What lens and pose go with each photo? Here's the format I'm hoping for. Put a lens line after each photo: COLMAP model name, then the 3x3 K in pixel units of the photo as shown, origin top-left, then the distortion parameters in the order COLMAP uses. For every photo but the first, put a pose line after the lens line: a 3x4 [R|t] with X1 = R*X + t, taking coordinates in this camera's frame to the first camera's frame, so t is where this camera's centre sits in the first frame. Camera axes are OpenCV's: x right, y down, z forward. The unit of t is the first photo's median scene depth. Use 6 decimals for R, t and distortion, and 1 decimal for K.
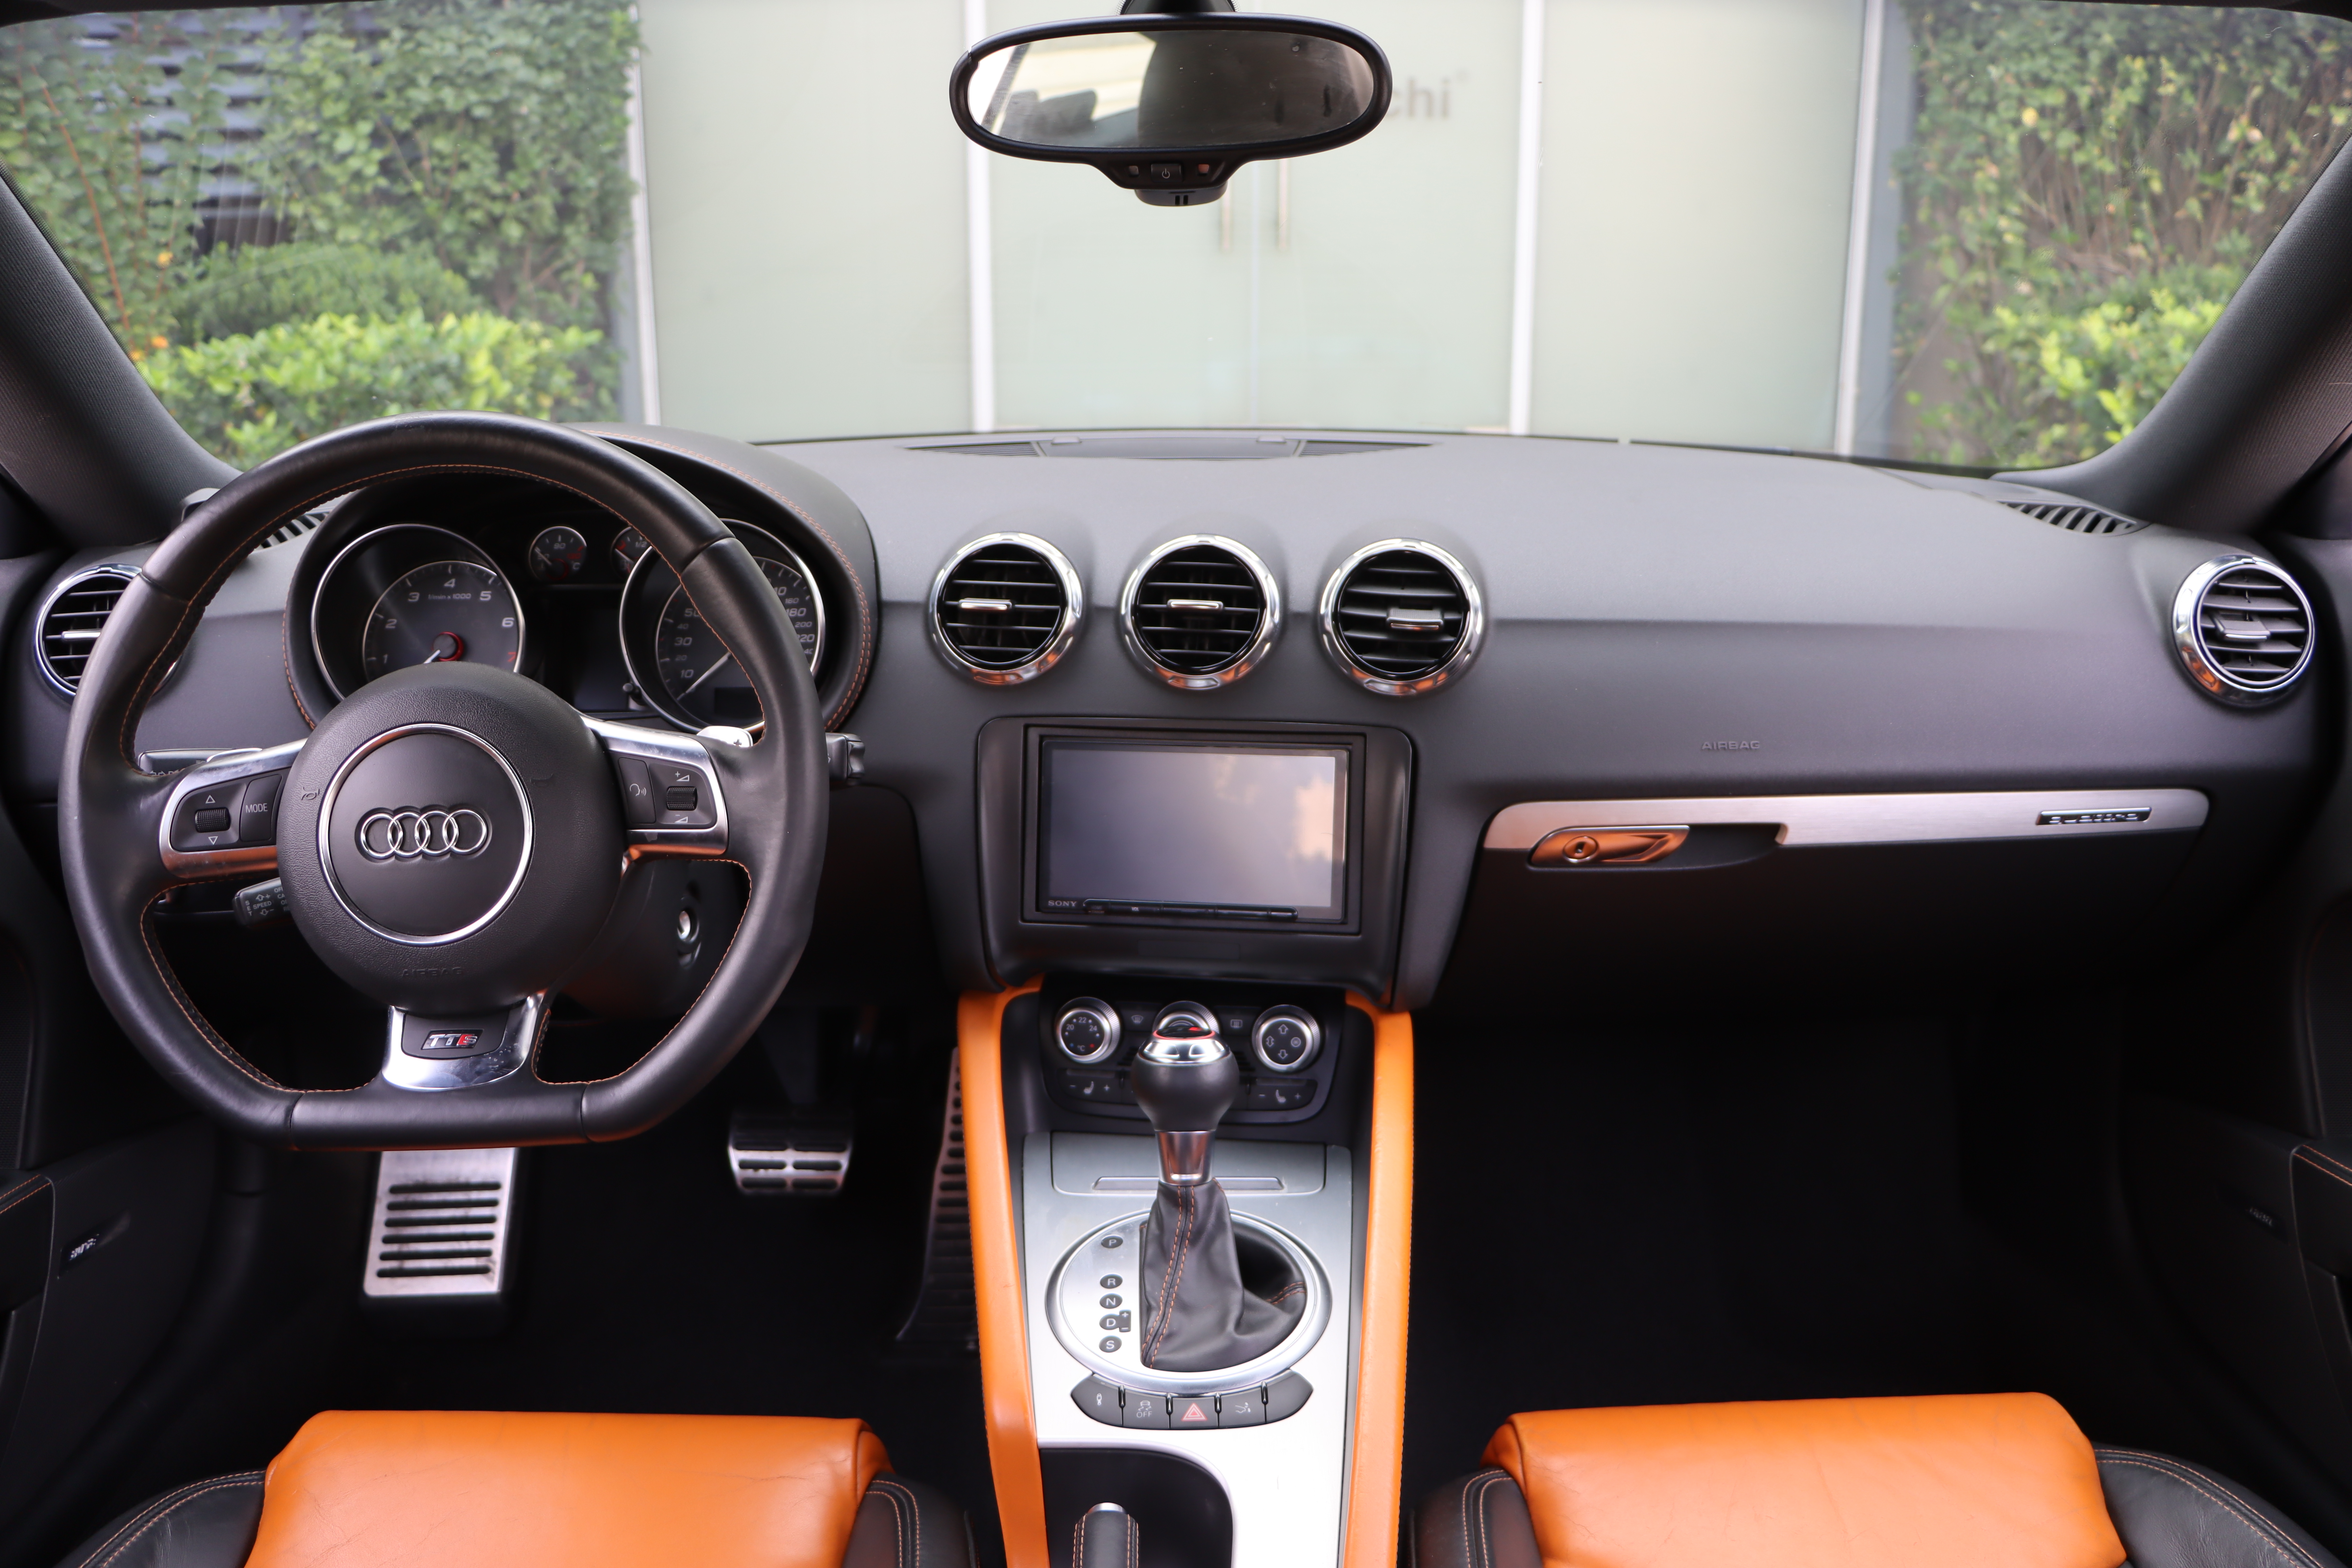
lens RADIAL K [[1909.1, 0, 1186.3], [0, 1909.1, 782.8], [0, 0, 1]] dist [-0.176816, 0.145439]
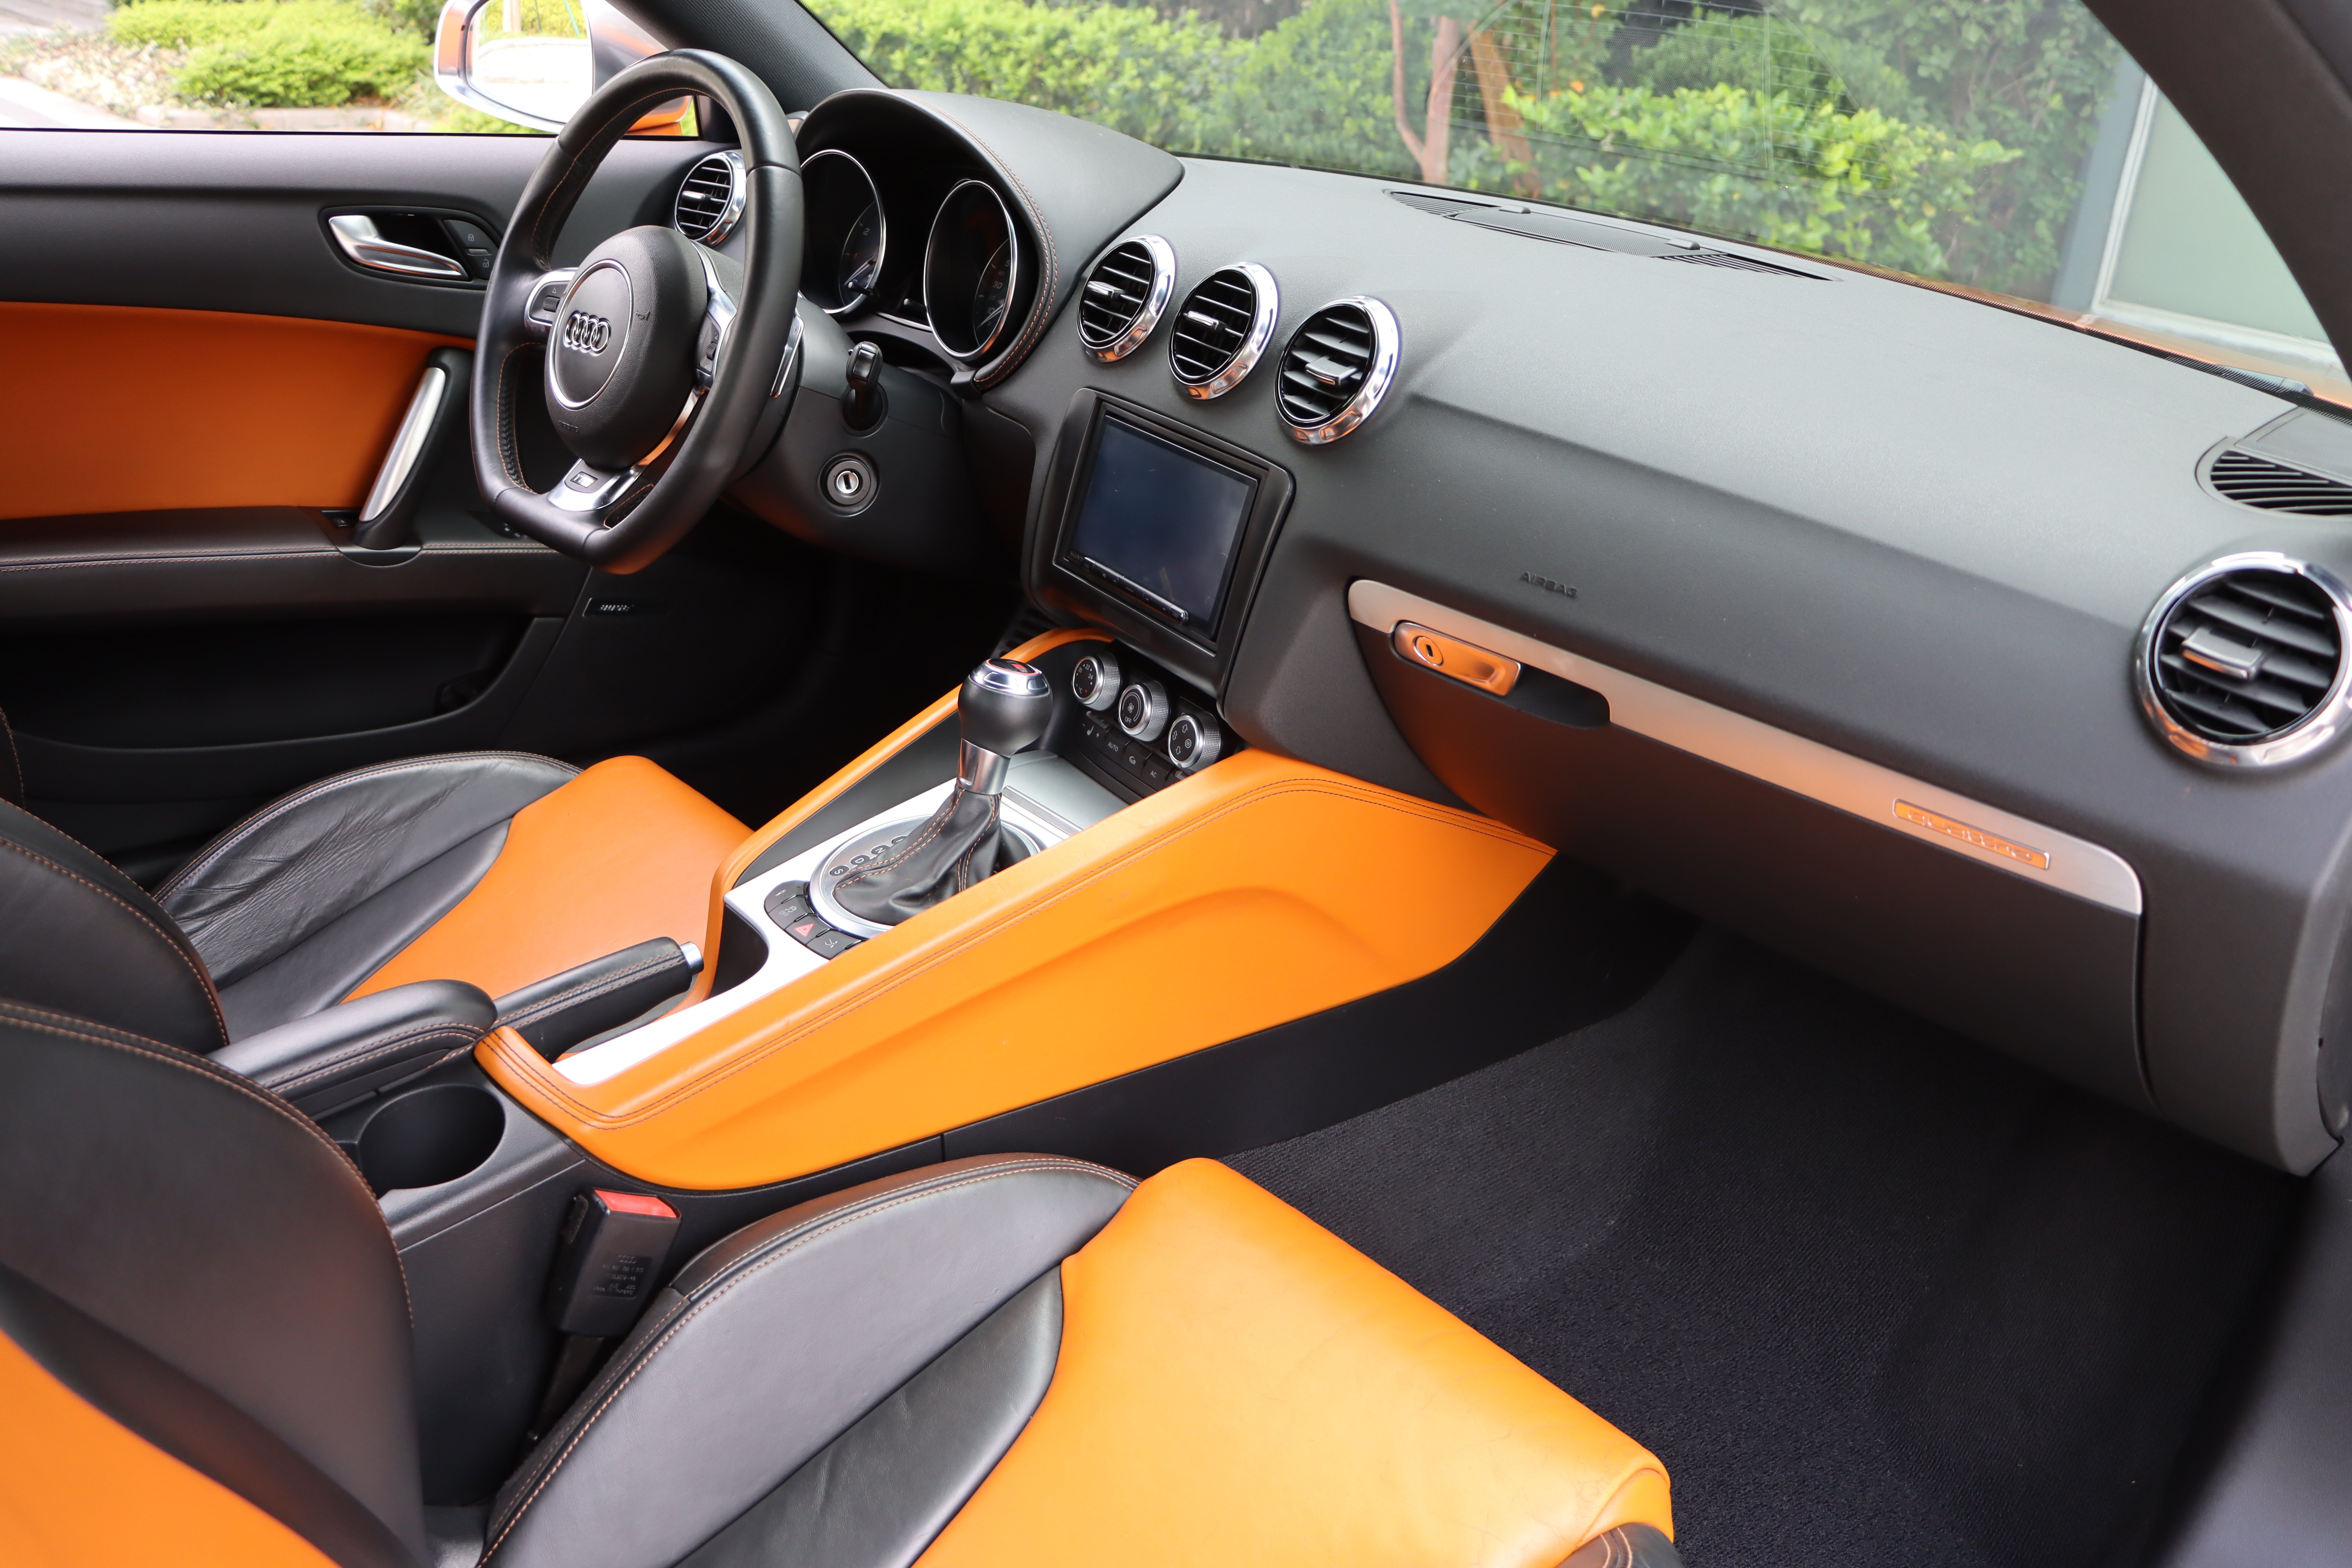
lens RADIAL K [[1909.1, 0, 1168.6], [0, 1909.1, 787.5], [0, 0, 1]] dist [-0.176816, 0.145439]
pose [[0.650028, 0.357771, -0.670420, 0.786684], [-0.290864, 0.932191, 0.215449, -0.068696], [0.702041, 0.054953, 0.710013, 0.232815]]
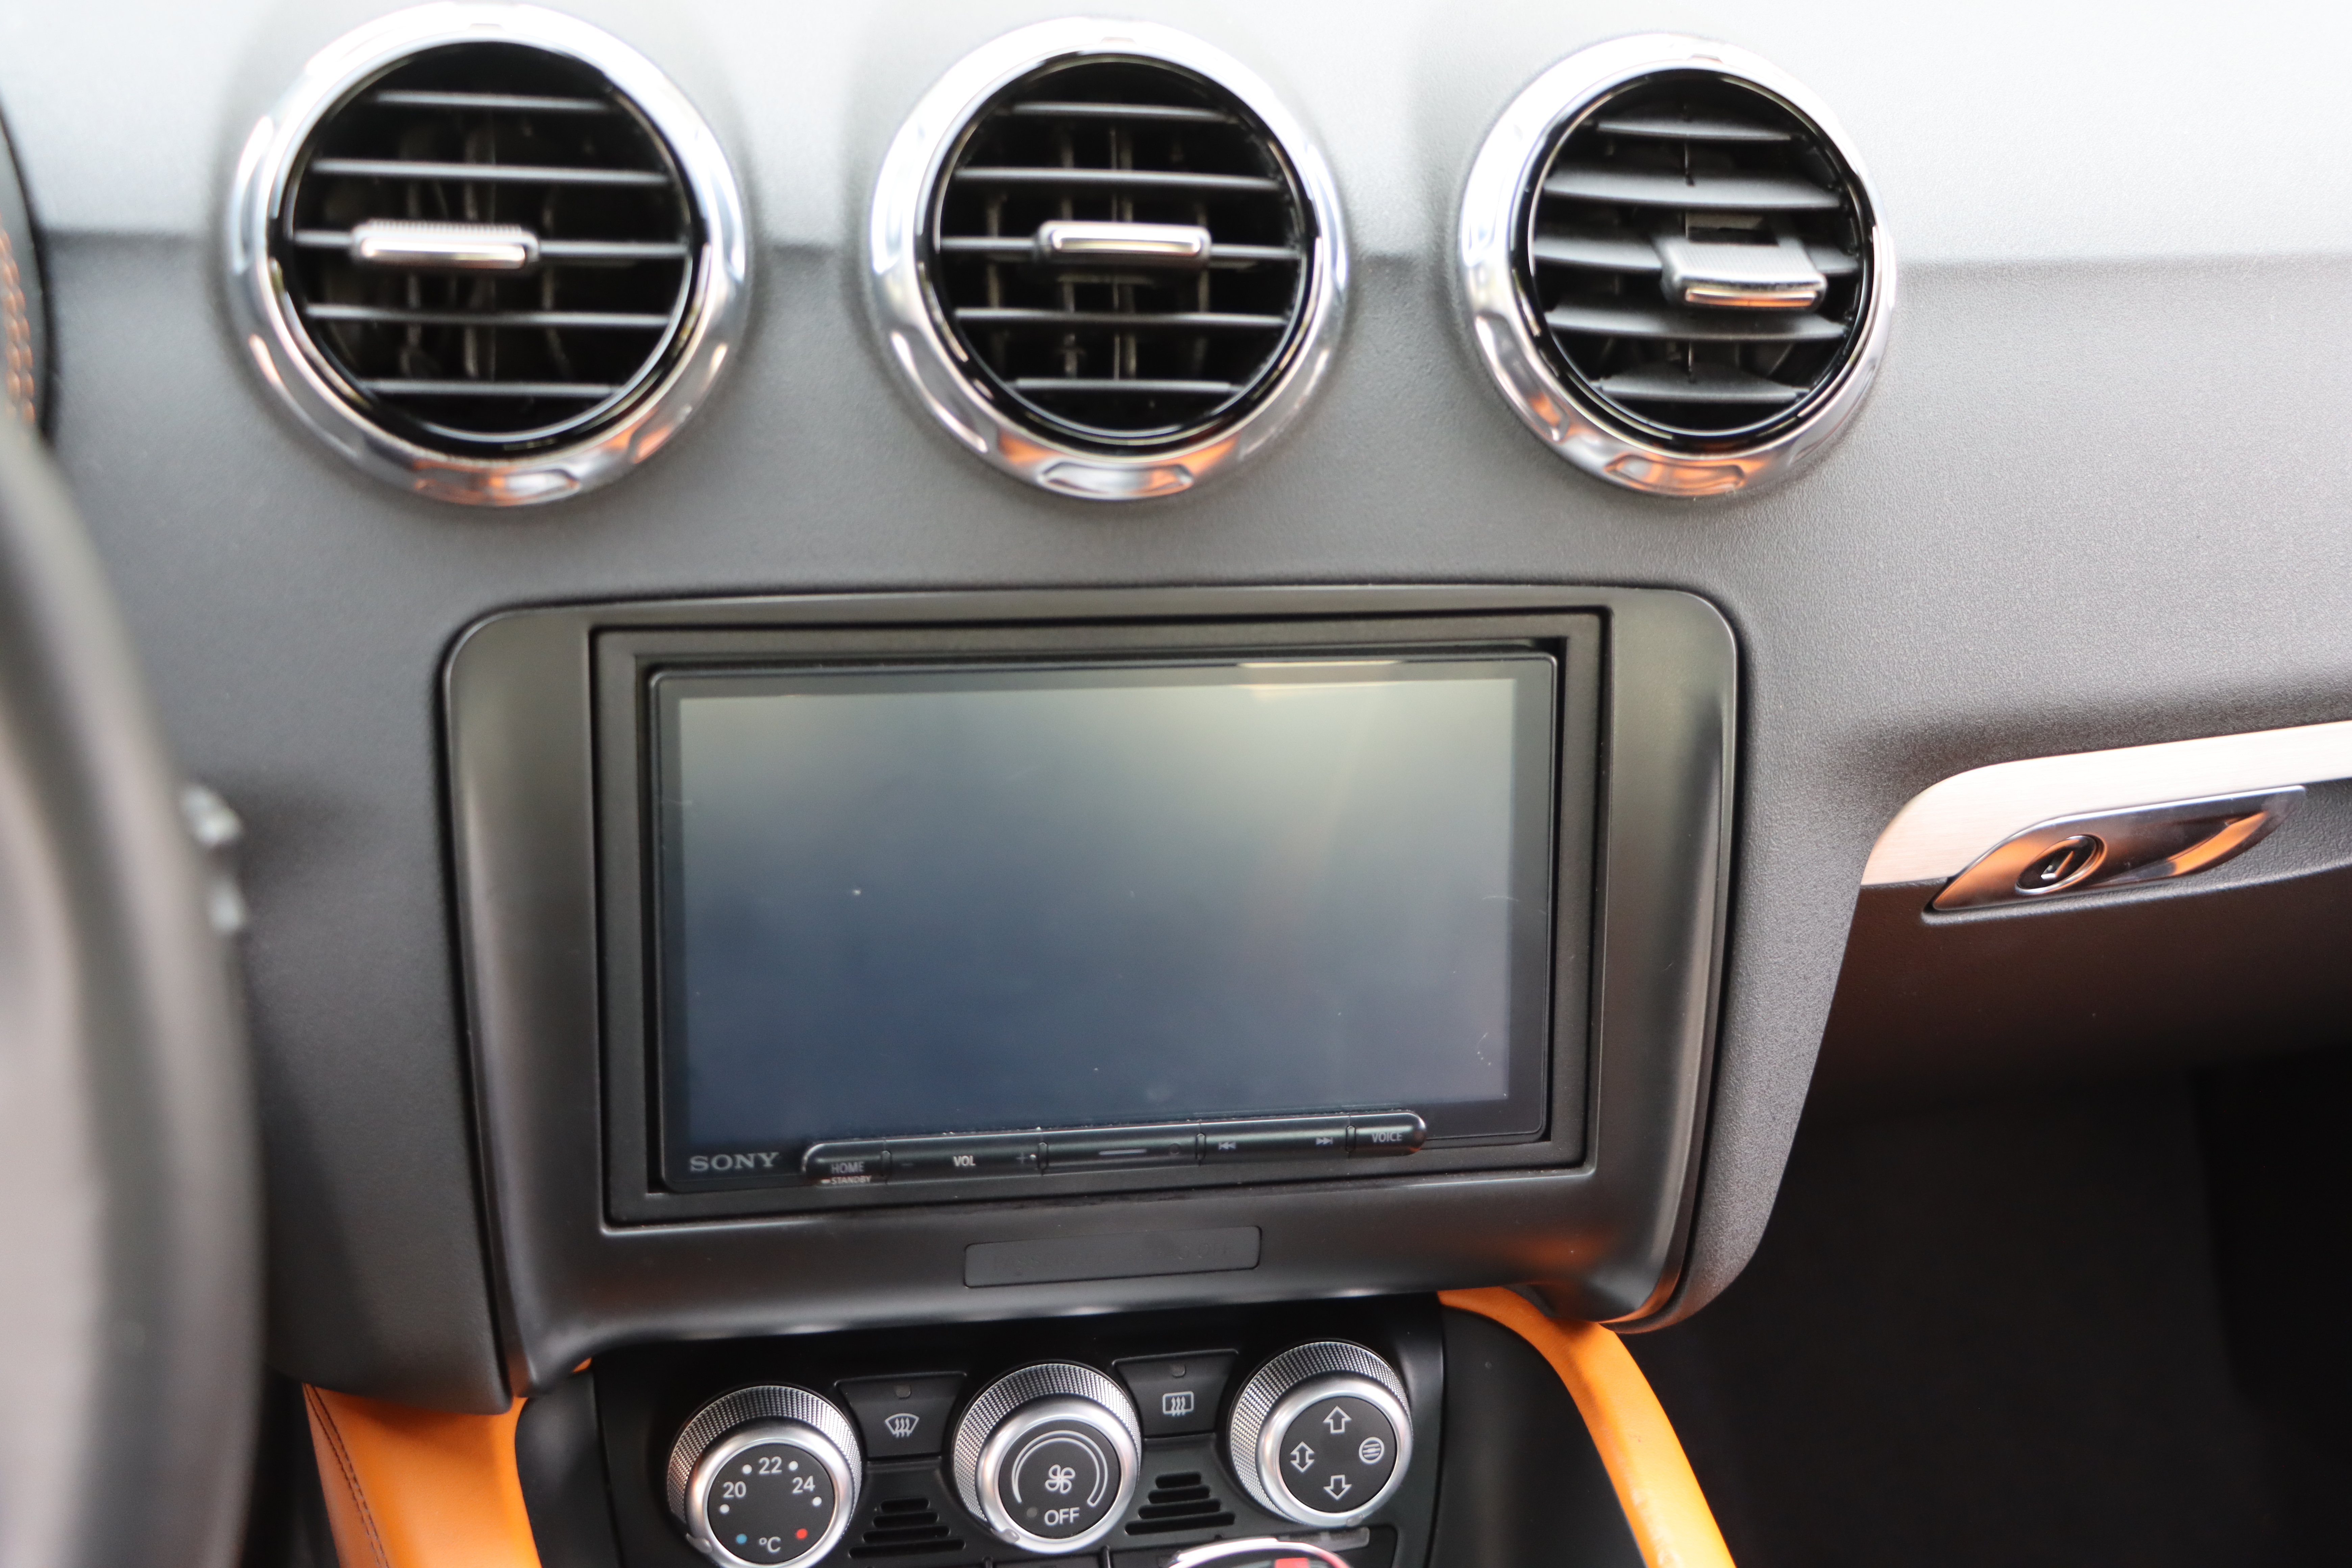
lens RADIAL K [[3037.9, 0, 1177.7], [0, 3037.9, 799.6], [0, 0, 1]] dist [0.016262, 0.000000]
pose [[0.938665, -0.076582, 0.336218, -0.163761], [0.032925, 0.990477, 0.133683, -0.065895], [-0.343254, -0.114414, 0.932248, 0.488794]]
